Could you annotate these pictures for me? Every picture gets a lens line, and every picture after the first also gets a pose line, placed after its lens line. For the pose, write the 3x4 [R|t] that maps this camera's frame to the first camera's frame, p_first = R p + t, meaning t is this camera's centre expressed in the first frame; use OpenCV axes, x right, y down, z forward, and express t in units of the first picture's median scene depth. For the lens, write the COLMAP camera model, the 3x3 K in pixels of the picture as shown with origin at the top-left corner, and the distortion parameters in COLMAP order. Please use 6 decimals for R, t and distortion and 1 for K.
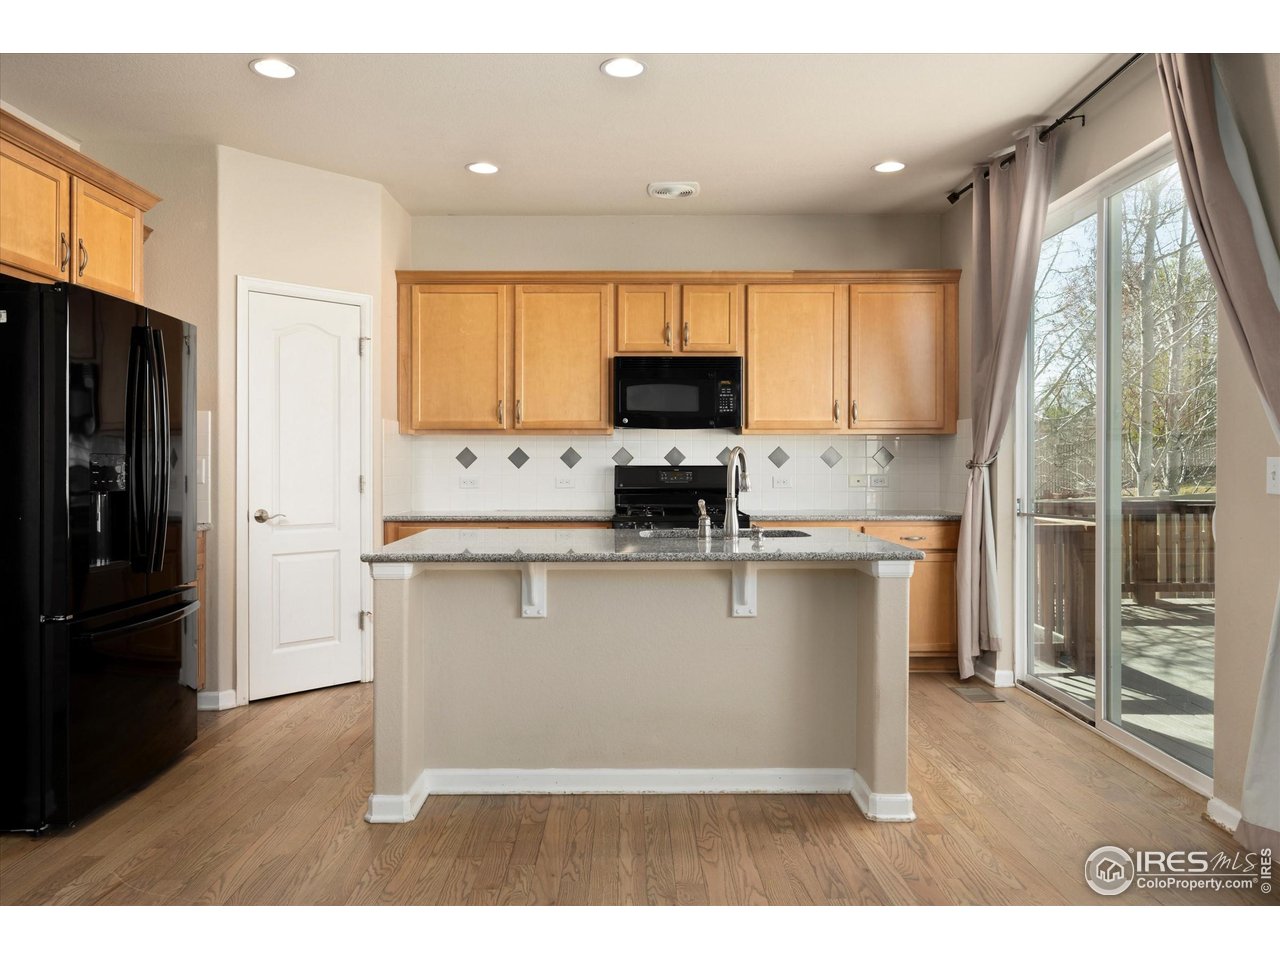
lens RADIAL K [[903.1, 0, 628.8], [0, 903.1, 470.1], [0, 0, 1]] dist [0.006930, 0.001328]
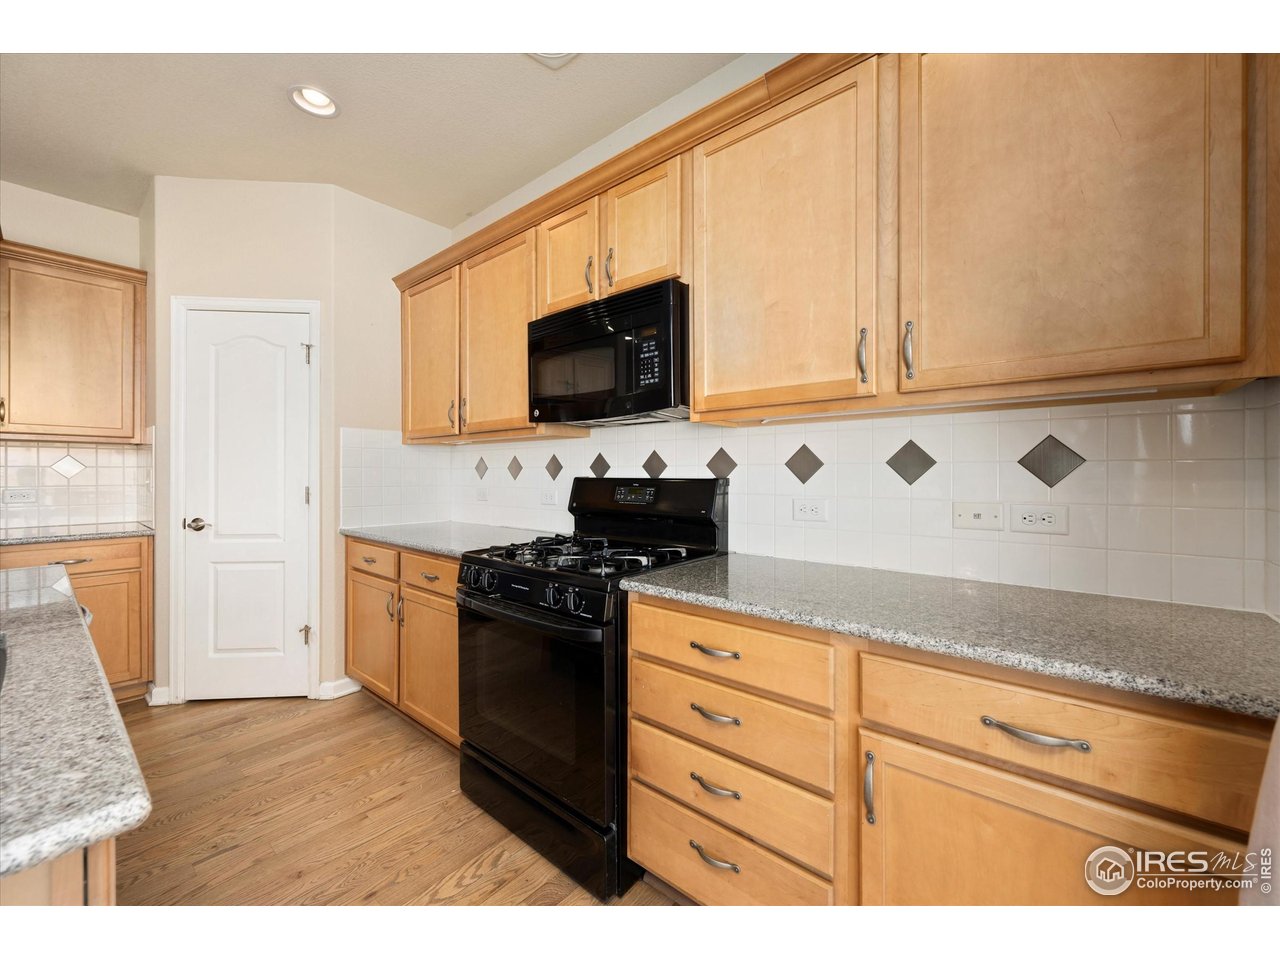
lens RADIAL K [[500.7, 0, 645.4], [0, 500.7, 475.1], [0, 0, 1]] dist [0.001462, -0.000355]
pose [[0.771344, 0.002801, -0.636413, 0.301648], [-0.006669, 0.999971, -0.003681, -0.006100], [0.636384, 0.007084, 0.771340, 0.746874]]
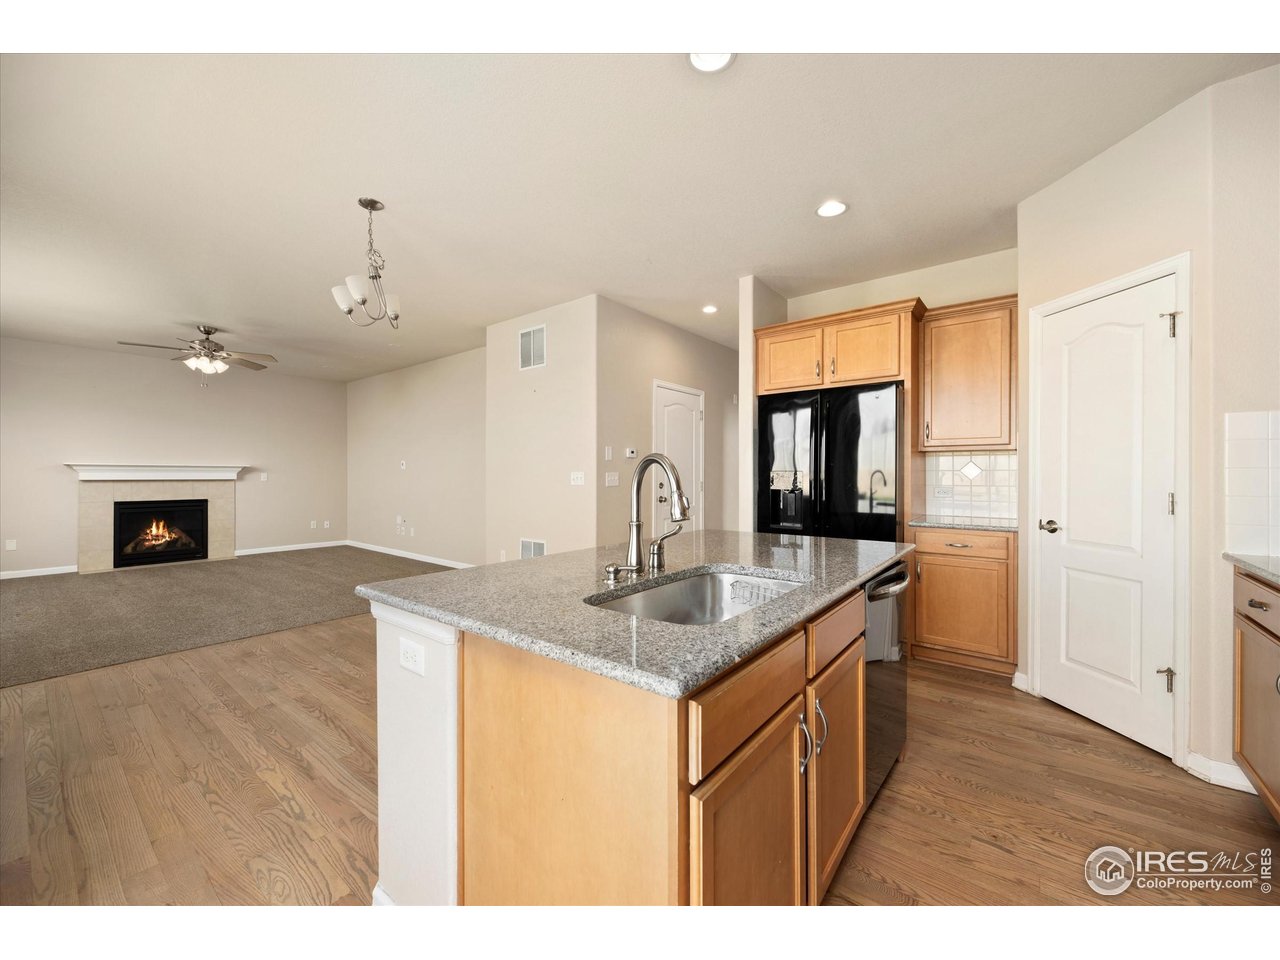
lens RADIAL K [[500.7, 0, 634.3], [0, 500.7, 473.4], [0, 0, 1]] dist [0.001462, -0.000355]
pose [[-0.614040, -0.001949, -0.789272, 0.295371], [-0.008870, 0.999951, 0.004431, -0.007652], [0.789225, 0.009722, -0.614027, 0.825326]]
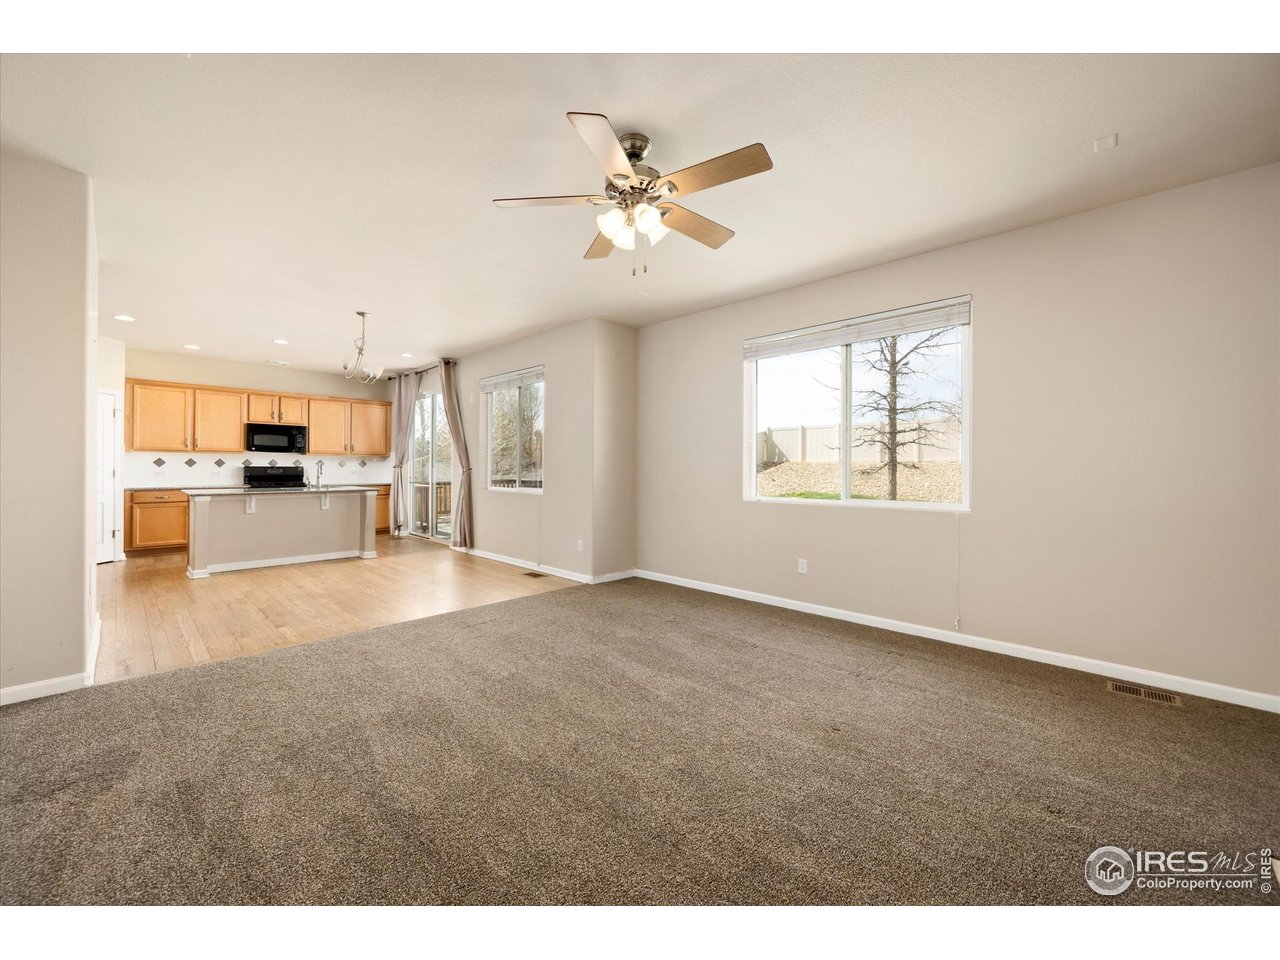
lens RADIAL K [[500.7, 0, 634.6], [0, 500.7, 462.7], [0, 0, 1]] dist [0.001462, -0.000355]
pose [[0.702370, 0.012958, 0.711694, -0.250001], [-0.006890, 0.999911, -0.011407, -0.006660], [-0.711779, 0.003109, 0.702397, -0.744890]]
